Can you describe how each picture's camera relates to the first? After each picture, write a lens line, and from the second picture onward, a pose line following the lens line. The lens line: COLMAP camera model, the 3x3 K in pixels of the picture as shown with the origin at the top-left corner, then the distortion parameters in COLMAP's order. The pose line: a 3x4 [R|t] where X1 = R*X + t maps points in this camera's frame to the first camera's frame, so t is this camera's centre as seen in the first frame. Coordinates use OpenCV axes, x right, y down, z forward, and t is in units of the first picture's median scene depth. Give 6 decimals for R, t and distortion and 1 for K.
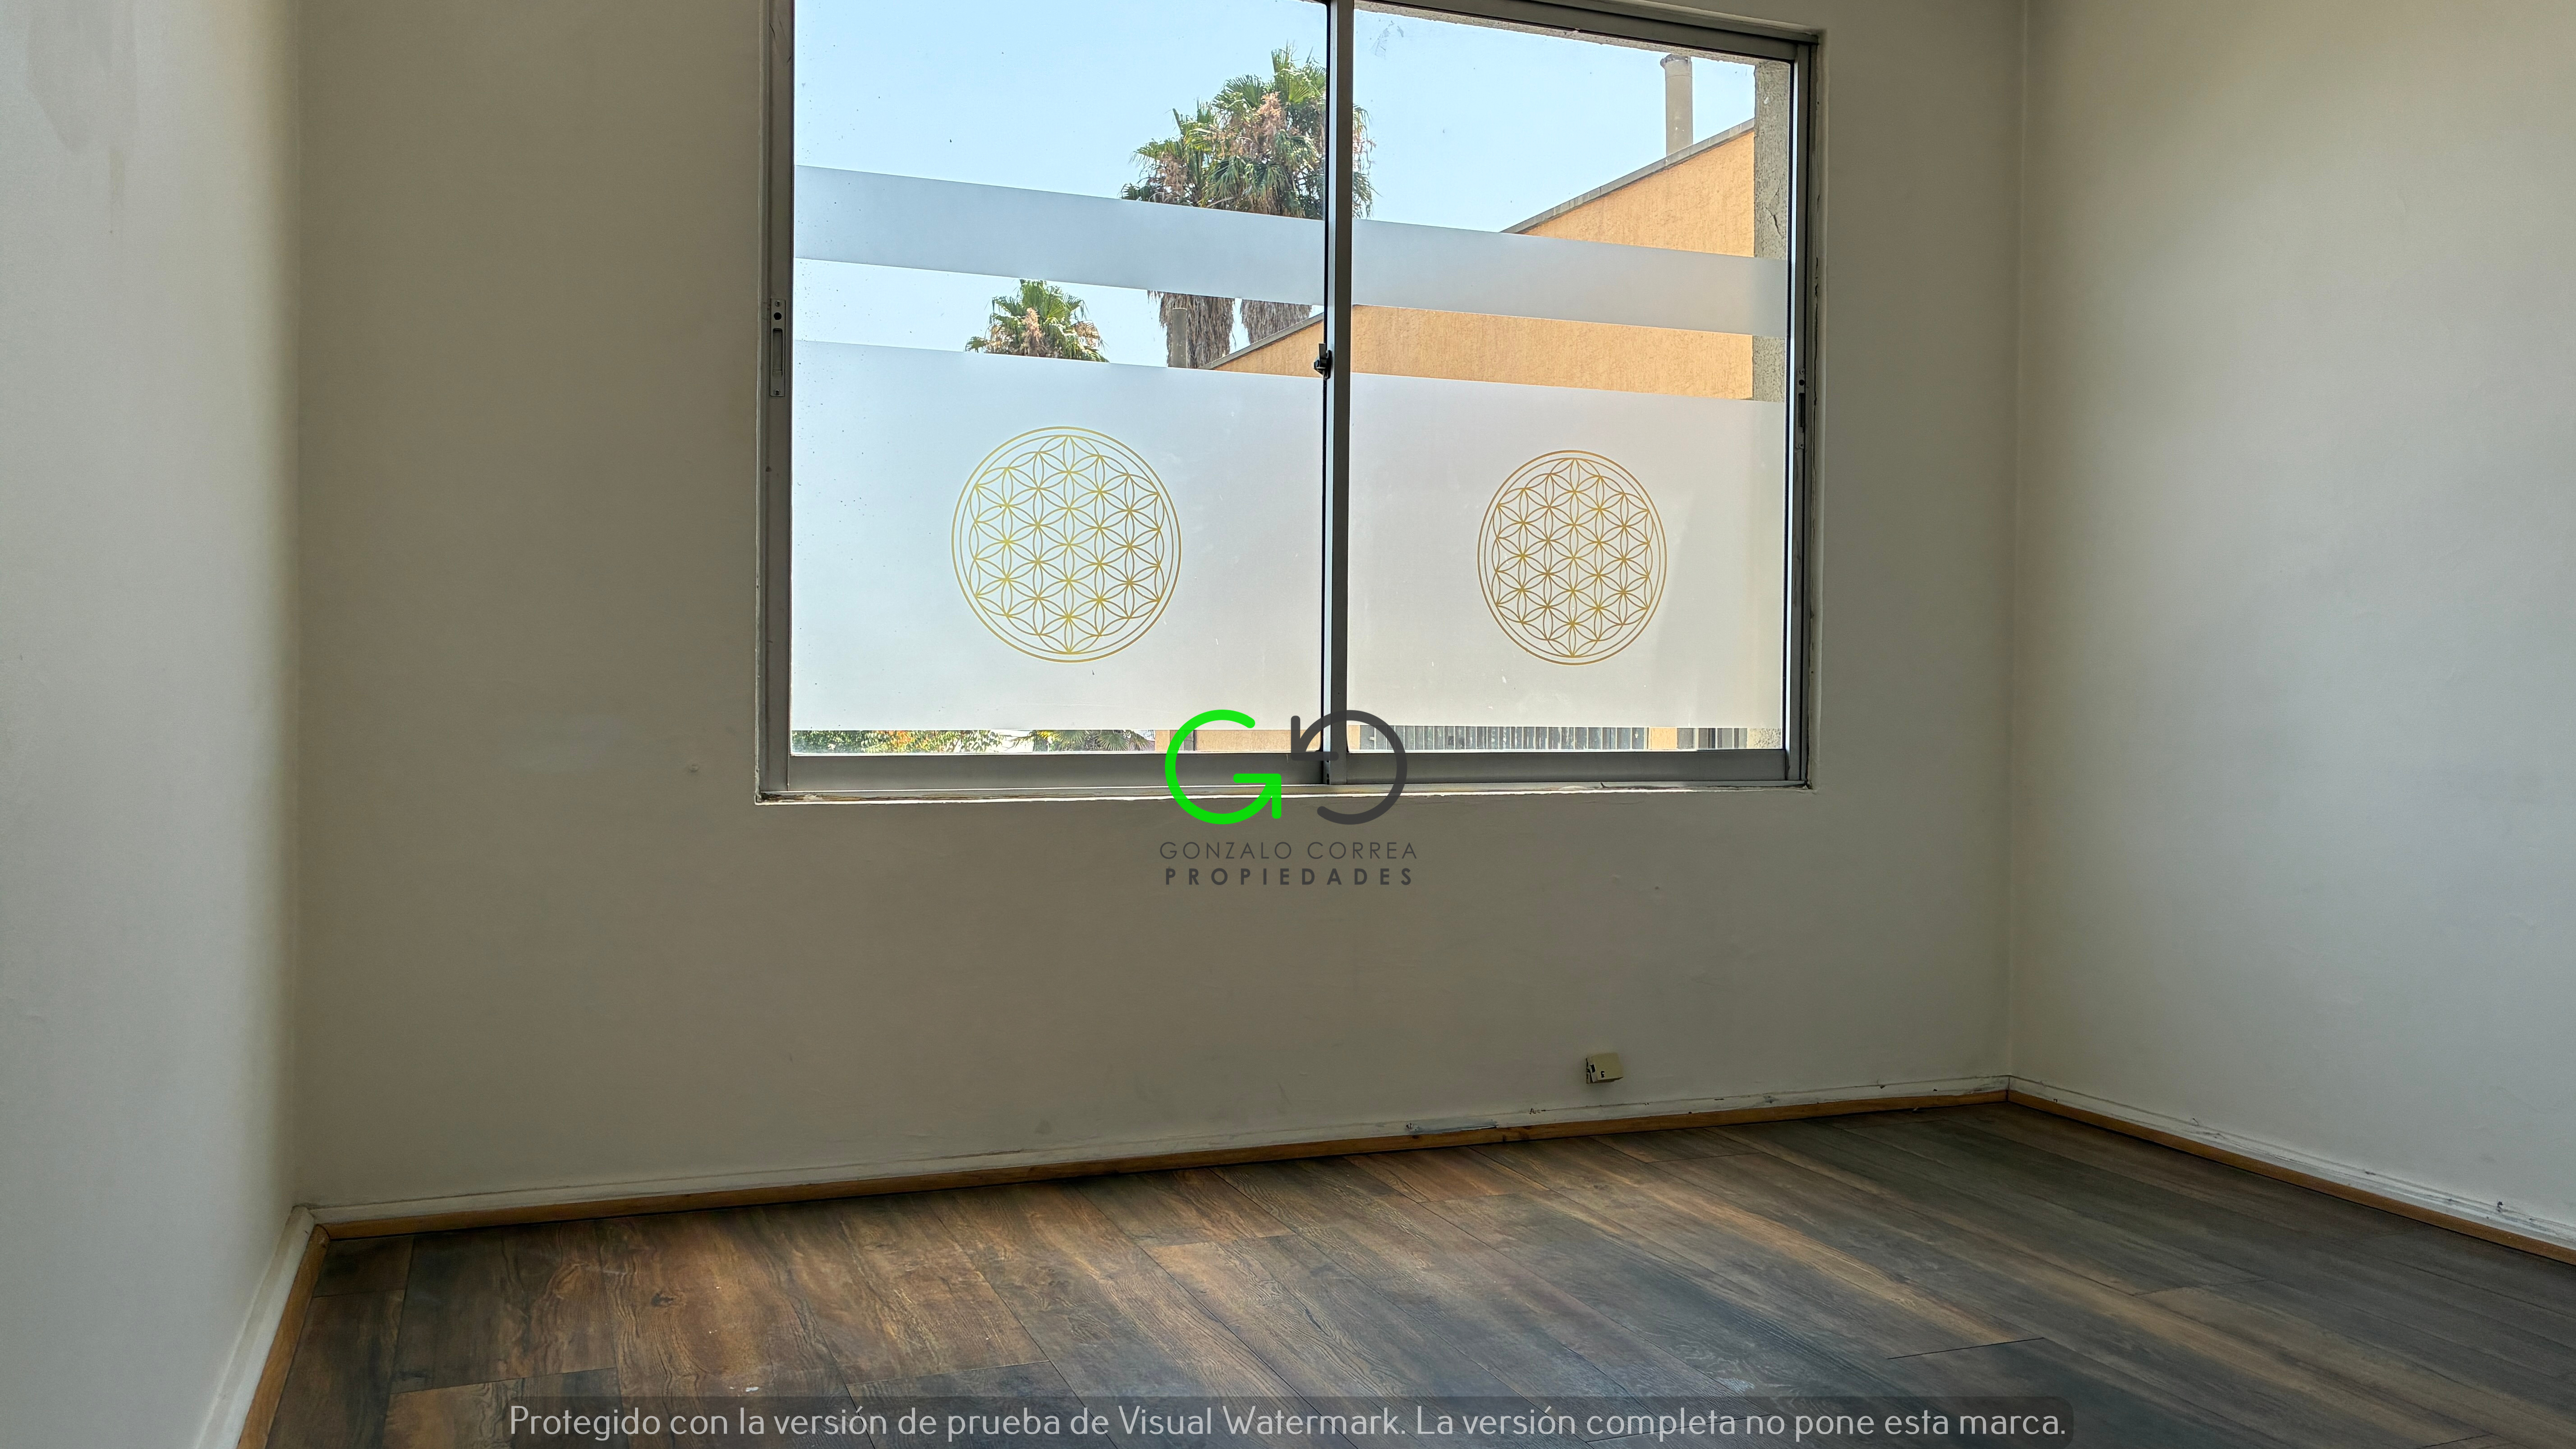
lens RADIAL K [[1961.3, 0, 1288.0], [0, 1961.3, 724.5], [0, 0, 1]] dist [0.003364, 0.001884]
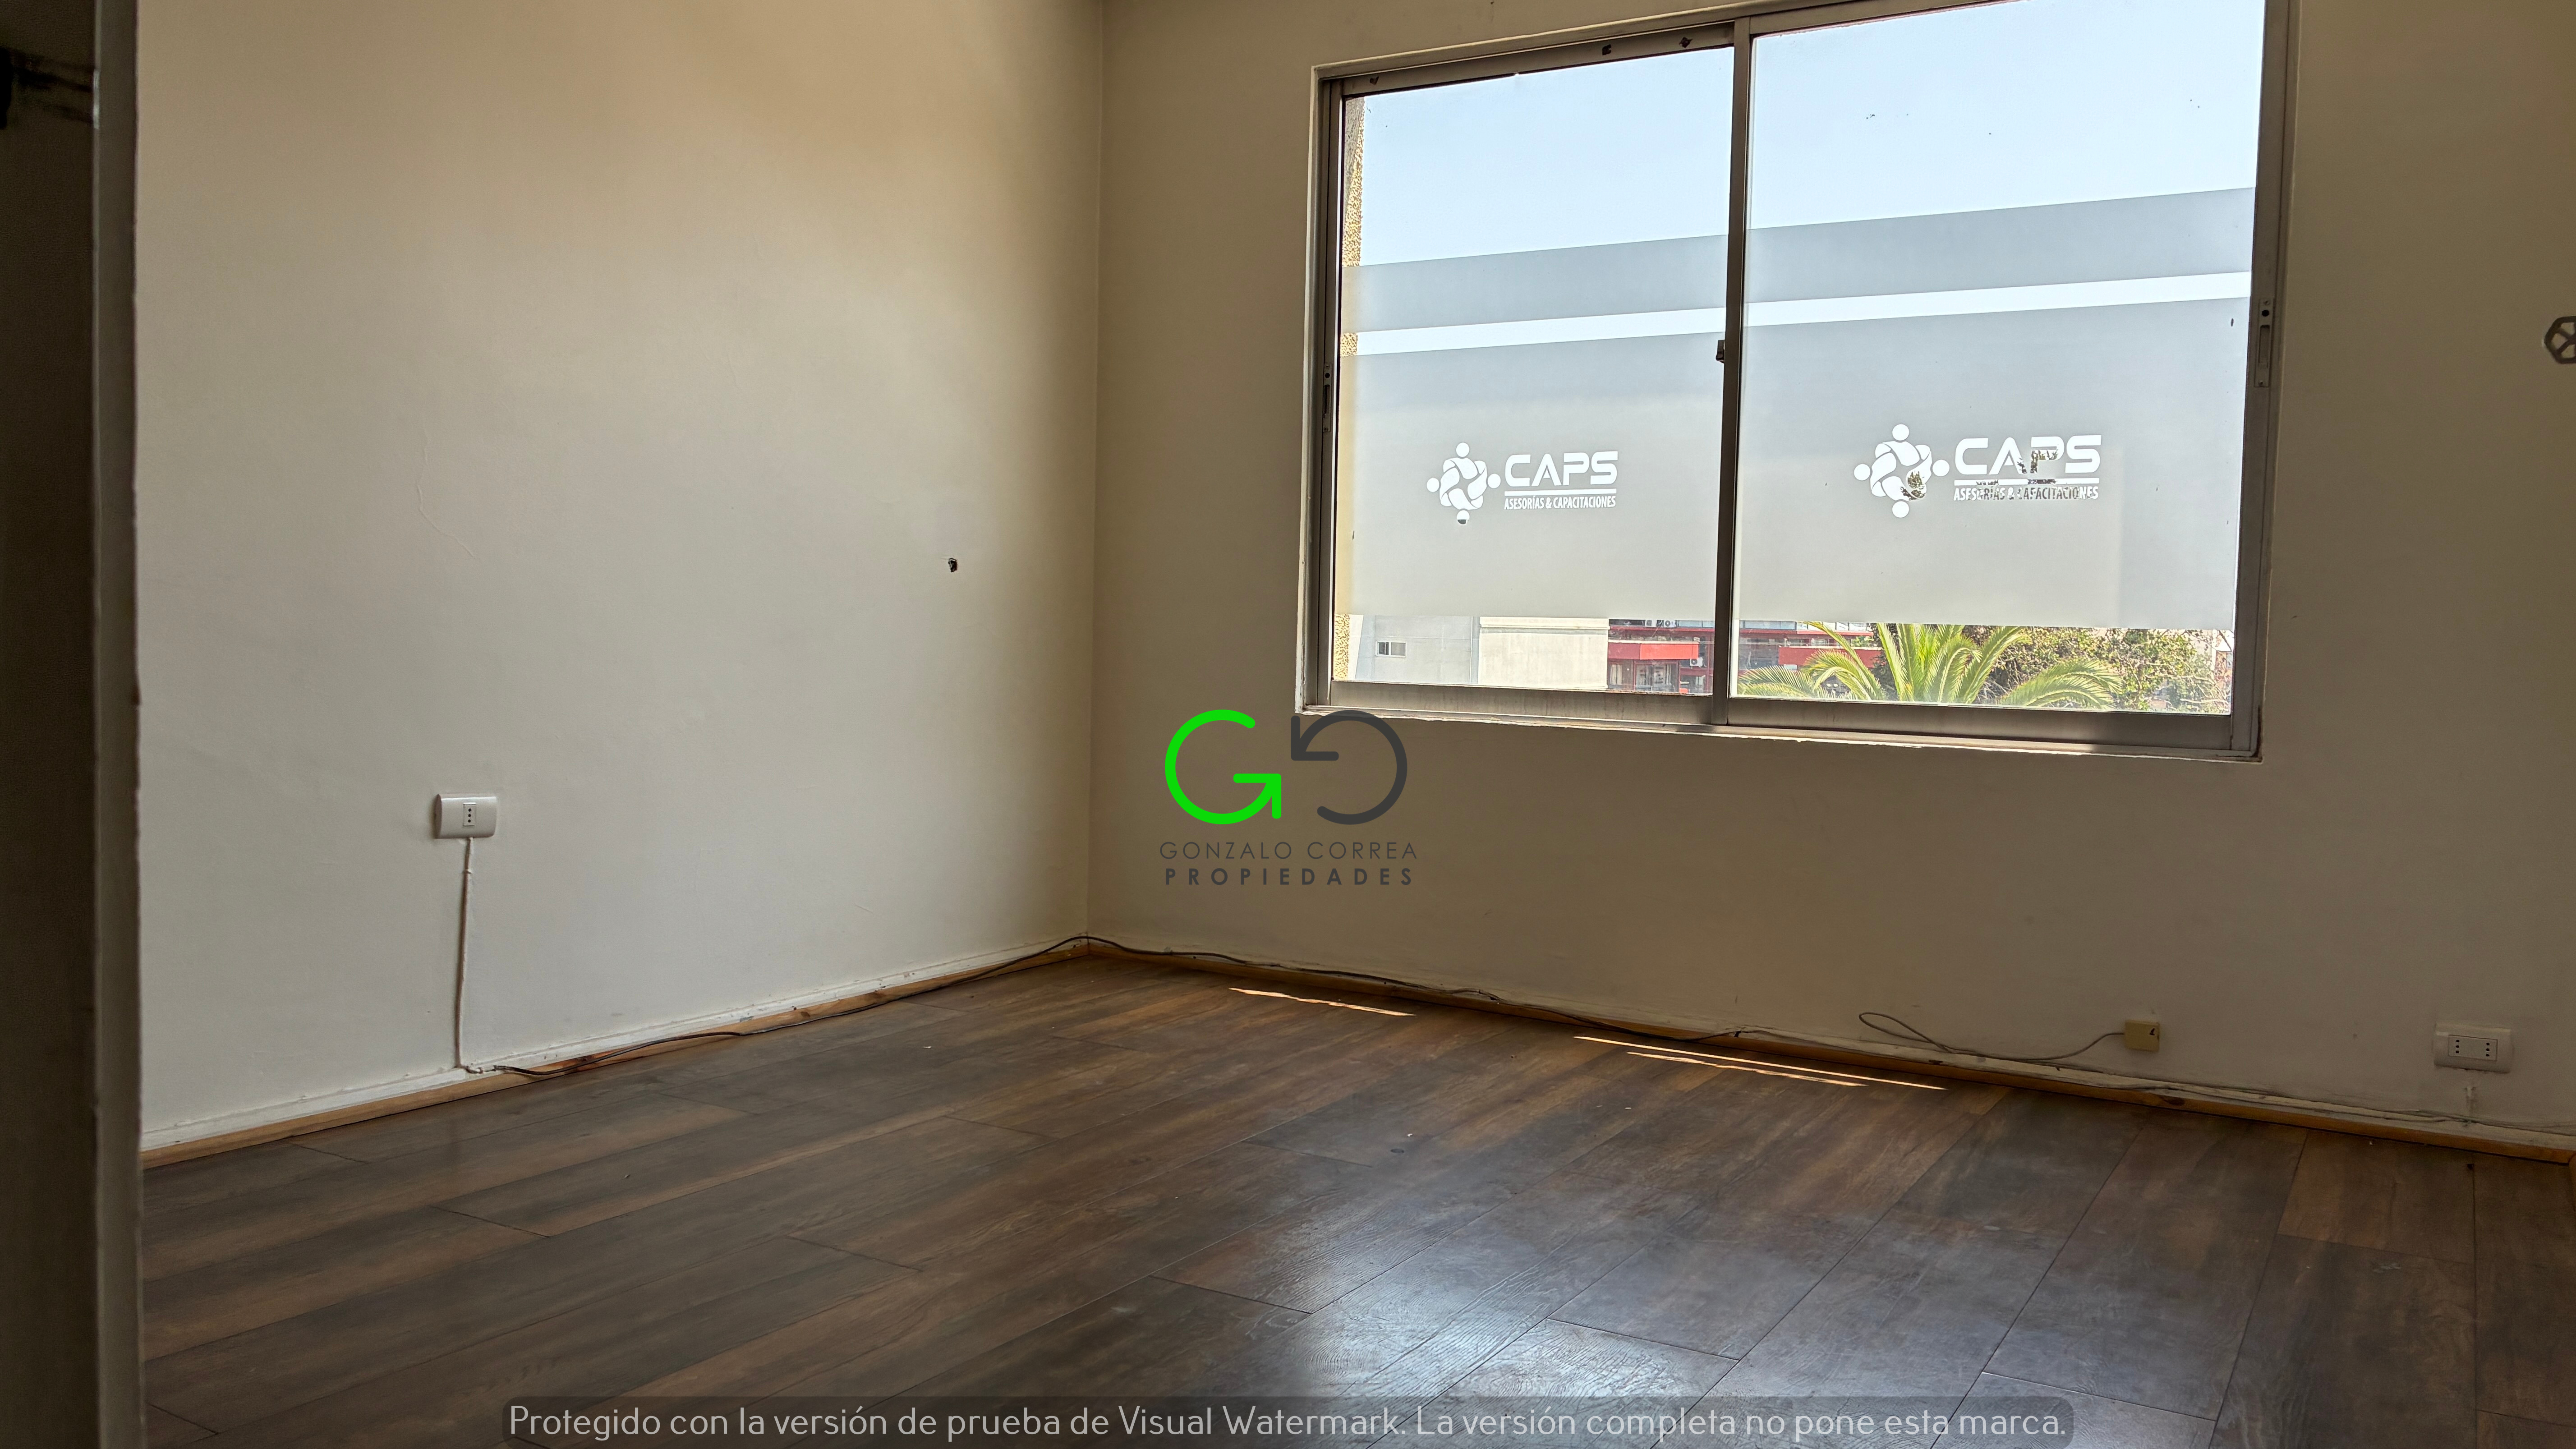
lens RADIAL K [[1961.3, 0, 1288.0], [0, 1961.3, 724.5], [0, 0, 1]] dist [0.003364, 0.001884]
pose [[0.599608, 0.051333, -0.798646, 0.787170], [-0.034748, 0.998670, 0.038101, -0.003913], [0.799539, 0.004905, 0.600594, 0.117996]]
